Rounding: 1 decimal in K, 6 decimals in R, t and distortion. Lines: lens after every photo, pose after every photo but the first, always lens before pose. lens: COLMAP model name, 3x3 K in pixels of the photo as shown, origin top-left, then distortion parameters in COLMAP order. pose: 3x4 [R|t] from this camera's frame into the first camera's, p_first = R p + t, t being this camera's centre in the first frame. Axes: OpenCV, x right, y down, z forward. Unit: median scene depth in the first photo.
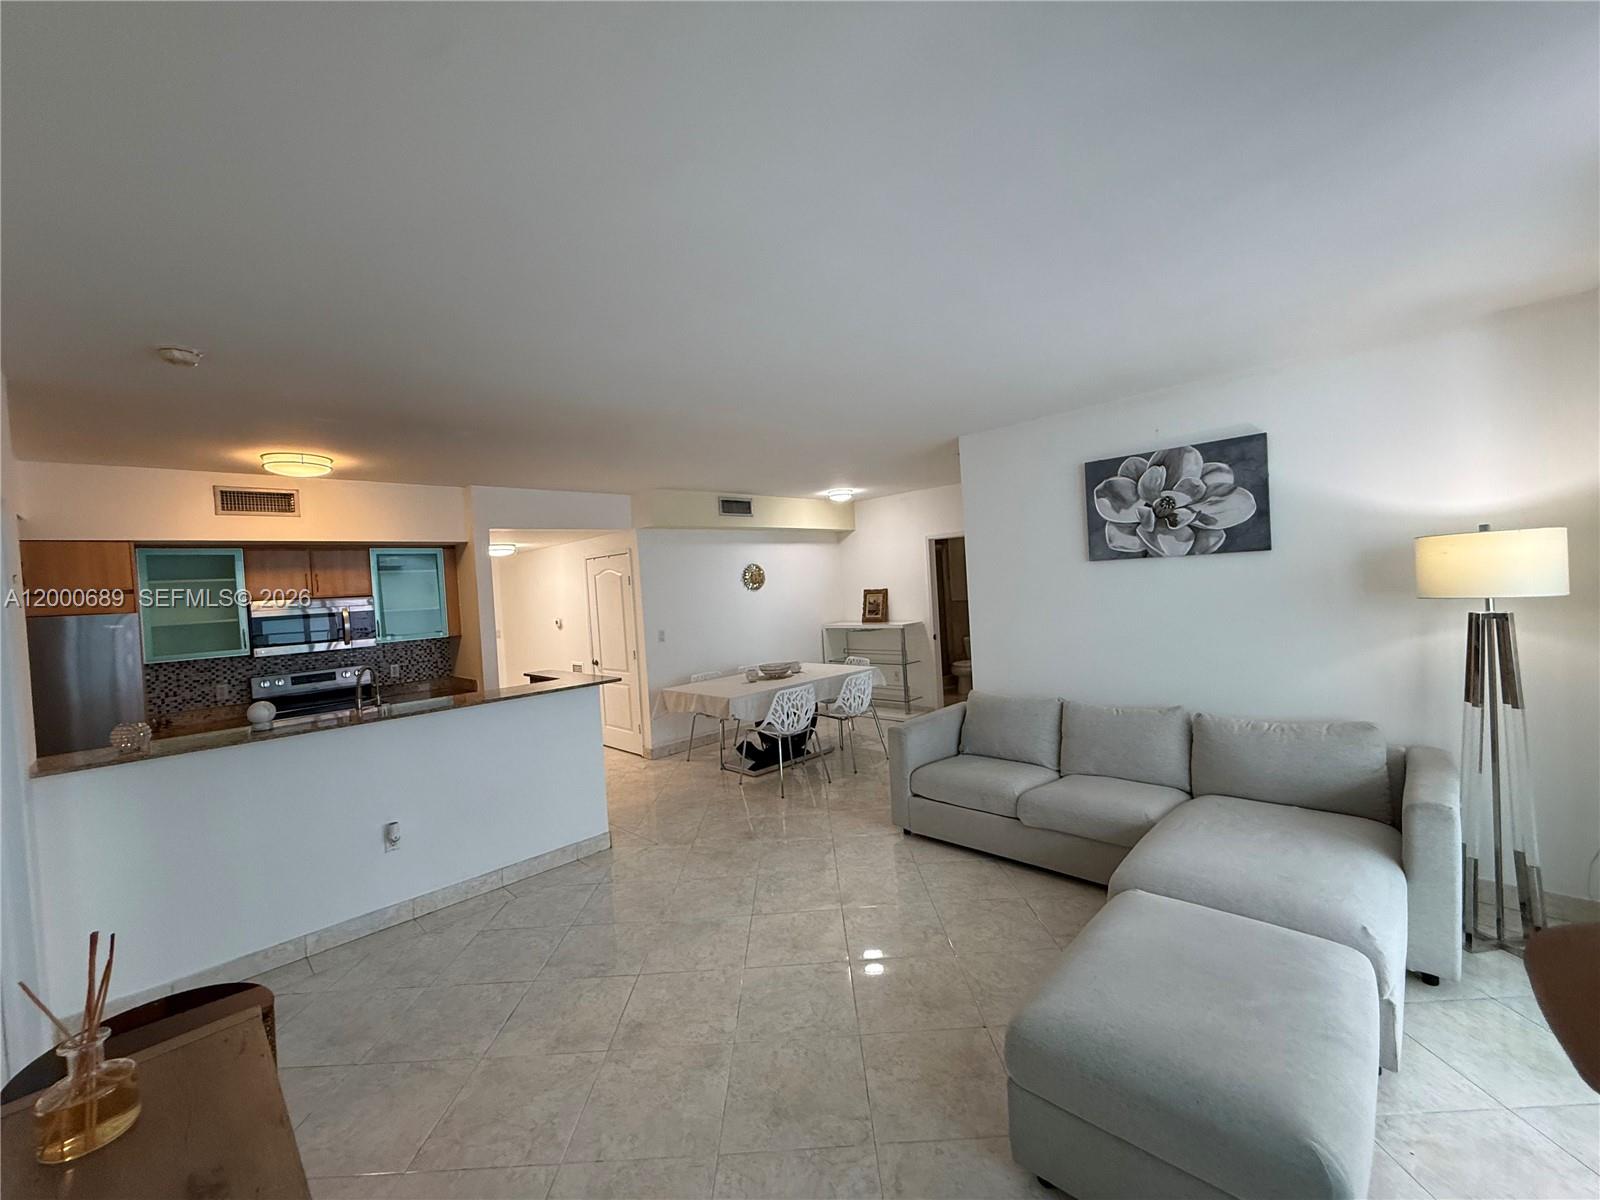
lens RADIAL K [[636.6, 0, 796.8], [0, 636.6, 598.2], [0, 0, 1]] dist [0.001100, -0.000308]
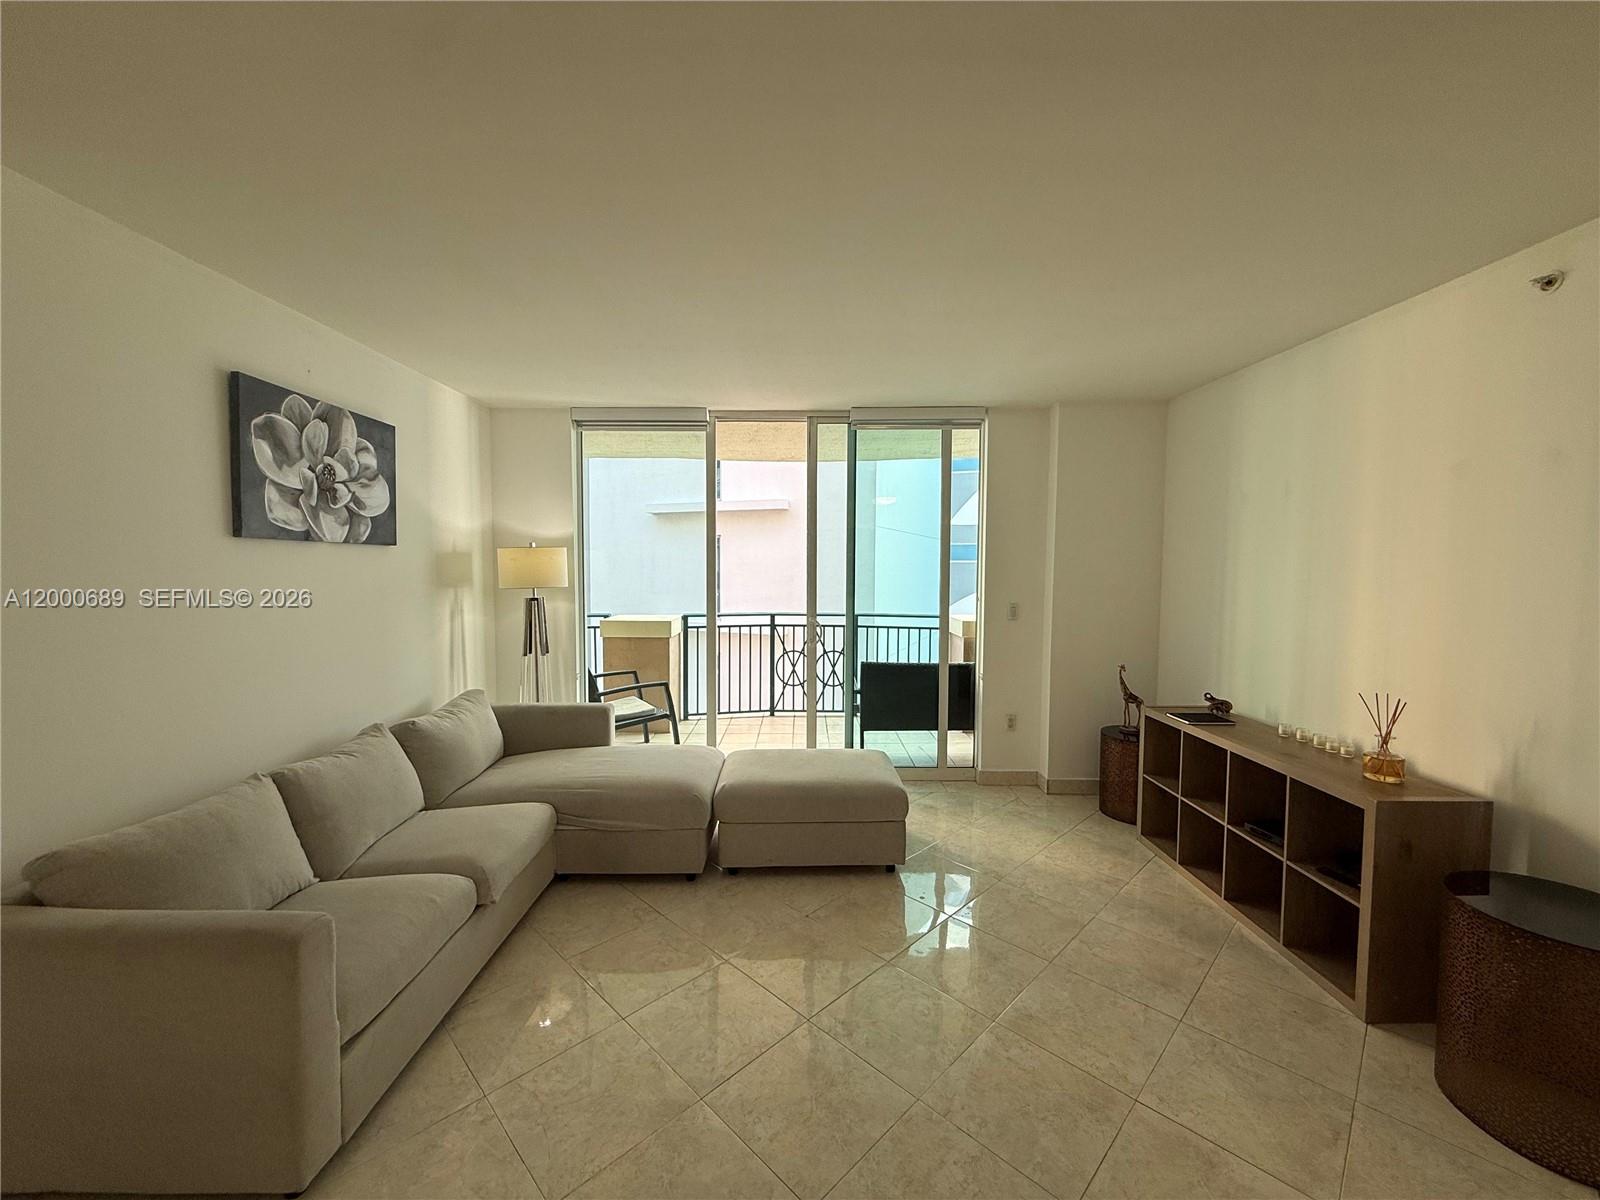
lens RADIAL K [[636.6, 0, 796.8], [0, 636.6, 598.2], [0, 0, 1]] dist [0.001100, -0.000308]
pose [[-0.700320, 0.019230, 0.713570, -0.363846], [0.052393, 0.998326, 0.024516, 0.013183], [-0.711904, 0.054555, -0.700155, 1.144545]]
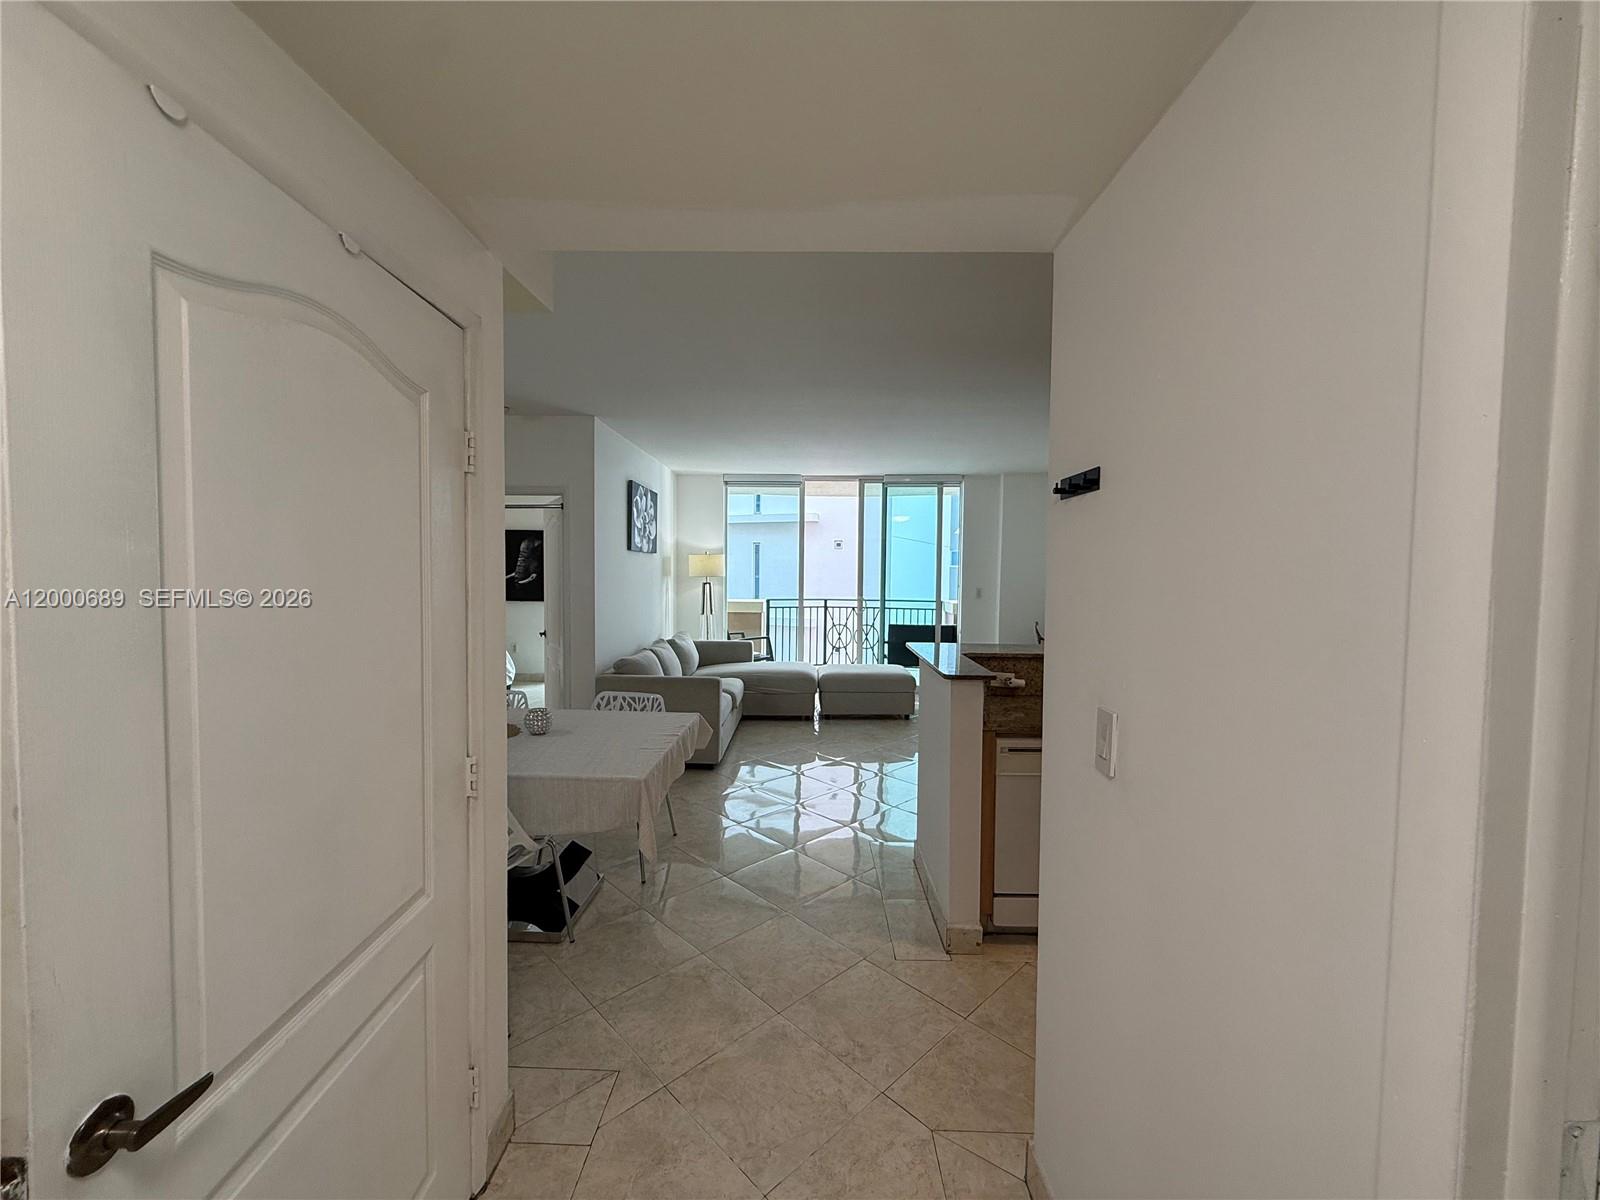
lens RADIAL K [[636.6, 0, 796.8], [0, 636.6, 598.2], [0, 0, 1]] dist [0.001100, -0.000308]
pose [[-0.688175, 0.020271, 0.725261, -0.882362], [0.045913, 0.998823, 0.015649, 0.046597], [-0.724090, 0.044069, -0.688296, 1.860258]]
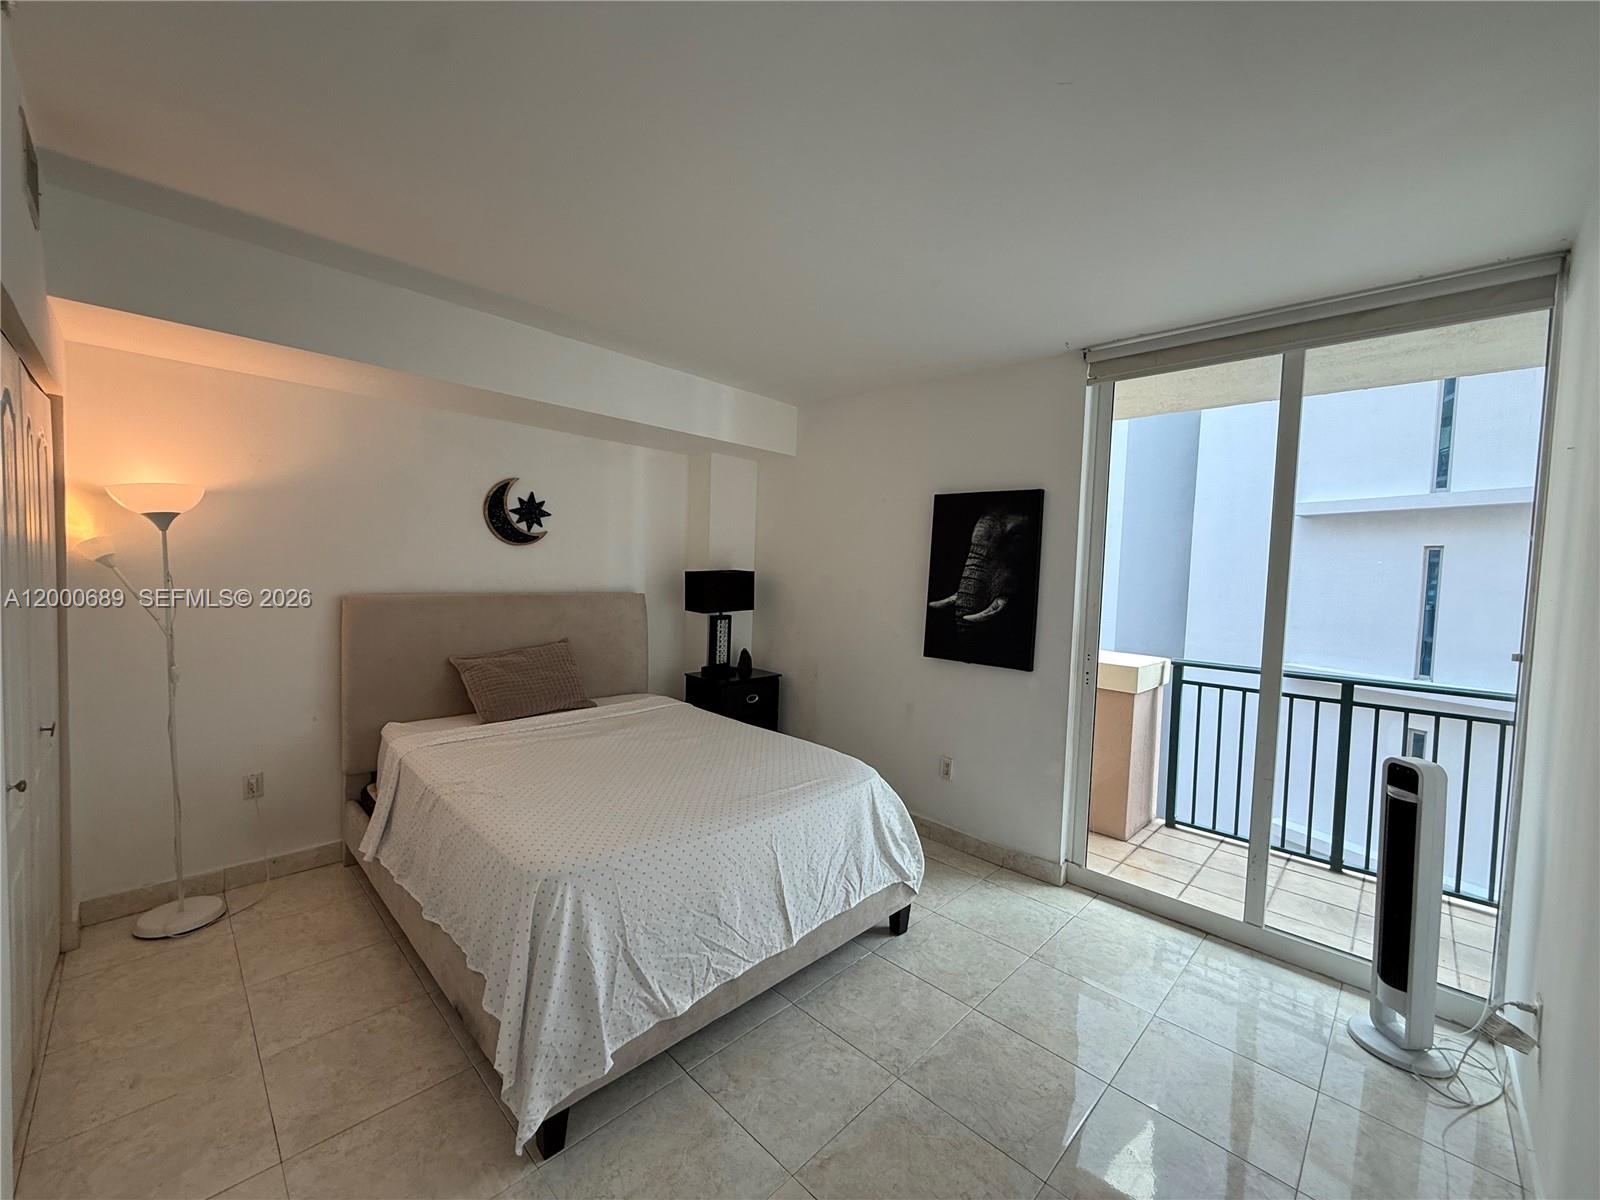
lens RADIAL K [[636.6, 0, 796.8], [0, 636.6, 598.2], [0, 0, 1]] dist [0.001100, -0.000308]
pose [[-0.016097, 0.017429, 0.999719, 0.476788], [-0.014583, 0.999738, -0.017664, -0.027658], [-0.999764, -0.014863, -0.015839, 1.286548]]
